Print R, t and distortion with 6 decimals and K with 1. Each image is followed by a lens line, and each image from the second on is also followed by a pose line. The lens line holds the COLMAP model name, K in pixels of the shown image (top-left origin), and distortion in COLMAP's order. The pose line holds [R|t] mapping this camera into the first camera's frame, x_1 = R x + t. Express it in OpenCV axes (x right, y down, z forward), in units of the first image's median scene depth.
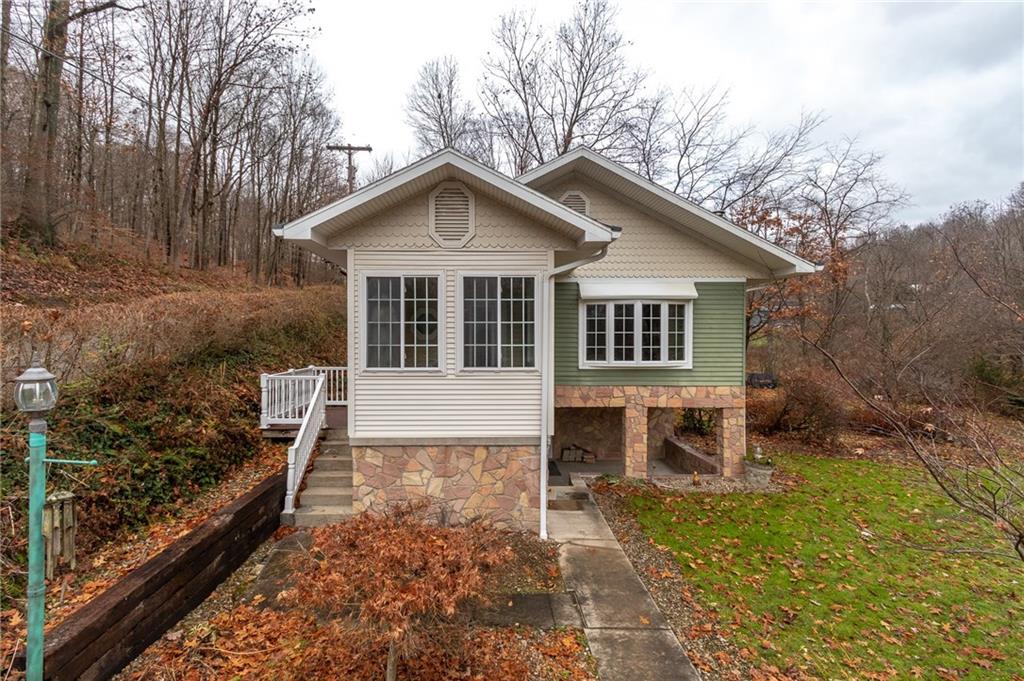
lens RADIAL K [[471.5, 0, 493.6], [0, 471.5, 341.9], [0, 0, 1]] dist [0.001912, -0.000116]
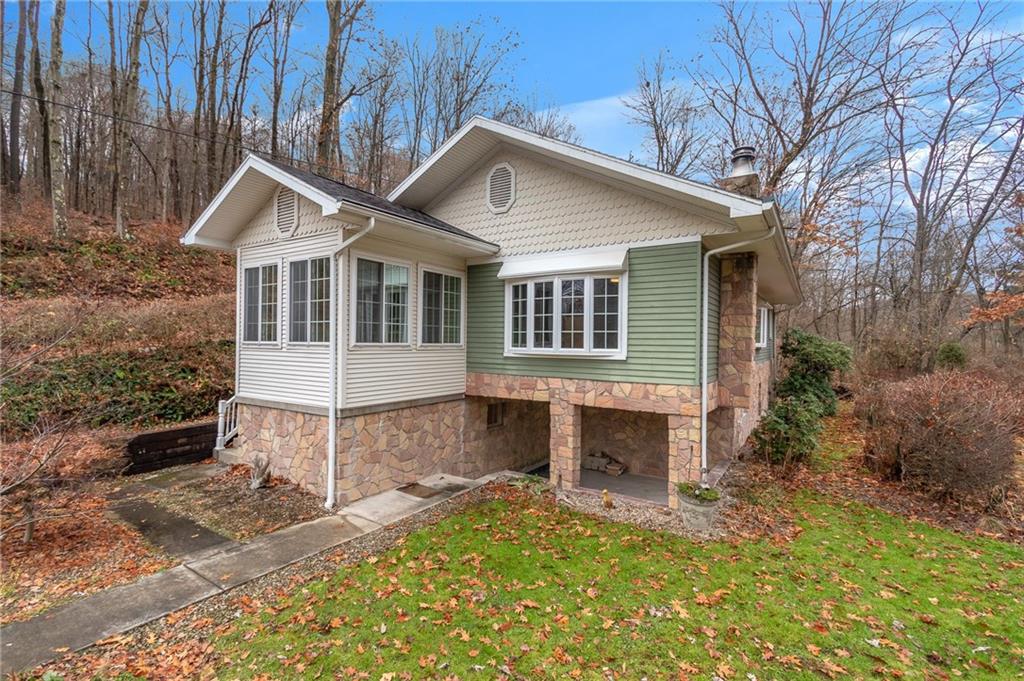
lens RADIAL K [[471.5, 0, 494.8], [0, 471.5, 340.7], [0, 0, 1]] dist [0.001912, -0.000116]
pose [[0.824292, 0.008032, -0.566107, 0.685118], [-0.018228, 0.999757, -0.012356, 0.039308], [0.565871, 0.020504, 0.824239, 0.236243]]
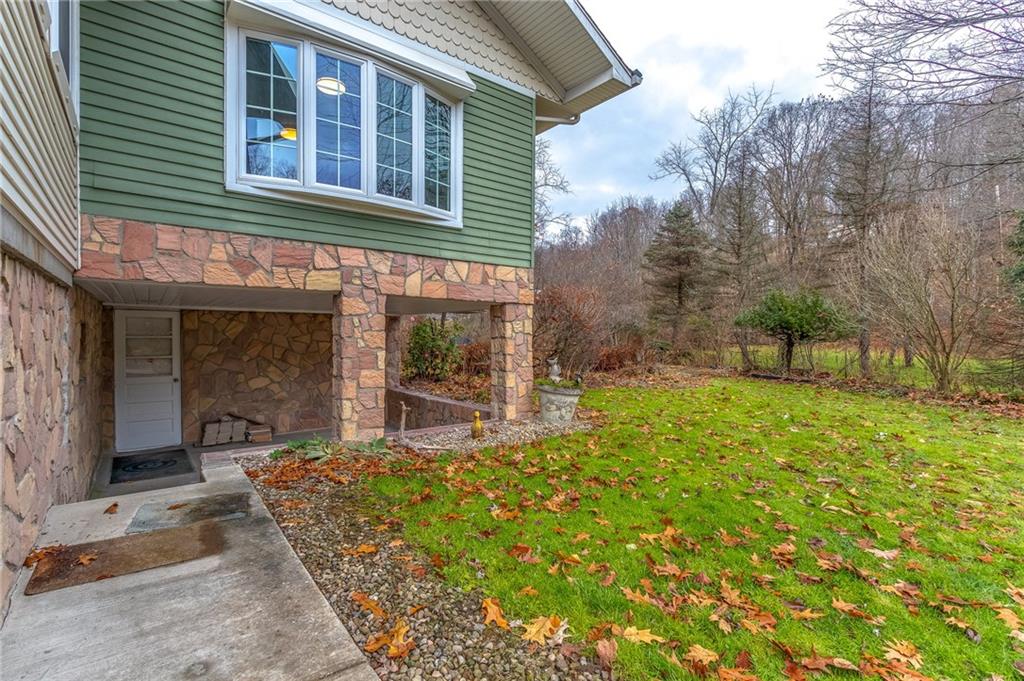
lens RADIAL K [[468.9, 0, 492.7], [0, 468.9, 339.2], [0, 0, 1]] dist [0.001569, 0.000617]
pose [[0.796877, -0.003233, 0.604132, 0.120696], [0.002180, 0.999995, 0.002476, 0.184498], [-0.604137, -0.000656, 0.796880, 0.547313]]
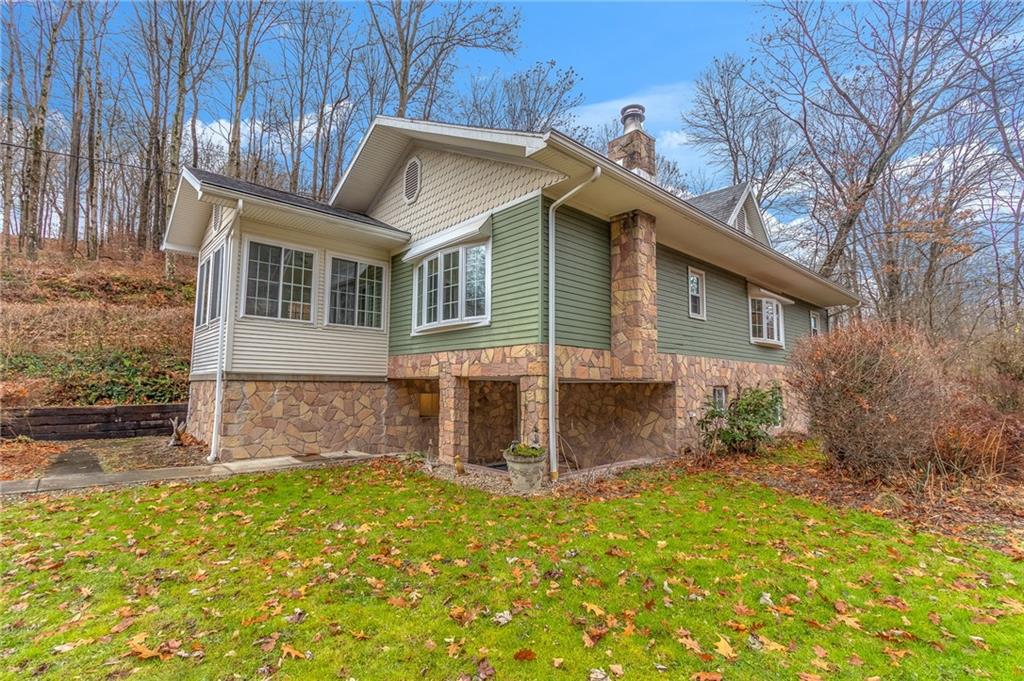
lens RADIAL K [[468.9, 0, 495.6], [0, 468.9, 341.8], [0, 0, 1]] dist [0.001569, 0.000617]
pose [[0.660355, -0.069146, -0.747763, 0.994872], [-0.017119, 0.994107, -0.107043, 0.165764], [0.750758, 0.083488, 0.655280, 0.514882]]
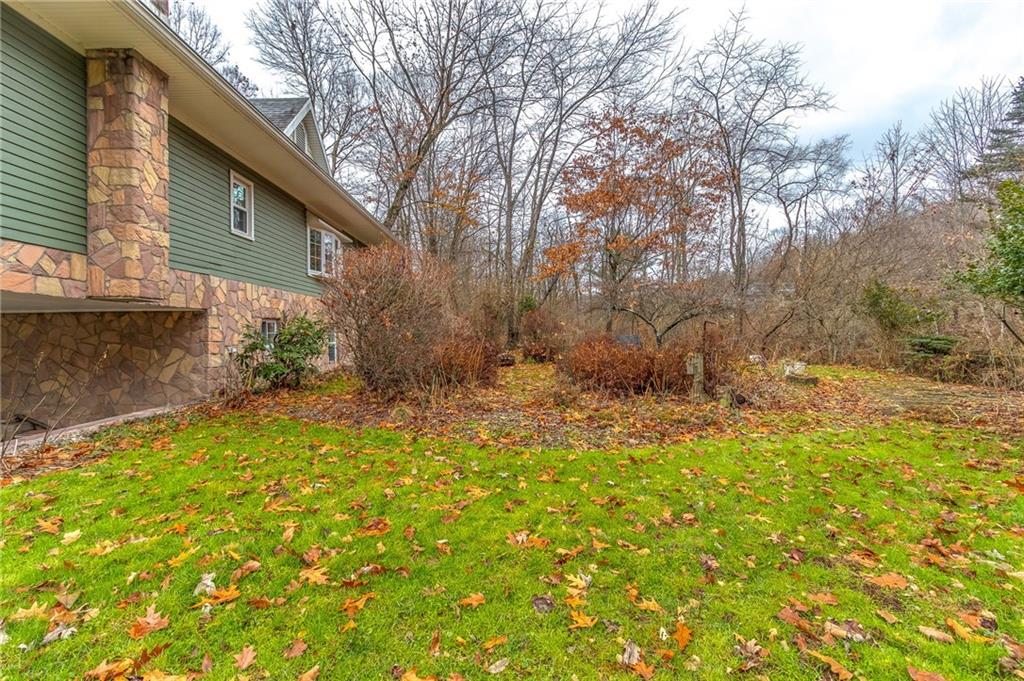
lens RADIAL K [[471.1, 0, 487.4], [0, 471.1, 337.9], [0, 0, 1]] dist [0.003516, -0.000999]
pose [[0.999433, -0.015074, -0.030092, 0.995923], [0.014871, 0.999865, -0.006964, 0.195813], [0.030193, 0.006513, 0.999523, 0.661763]]
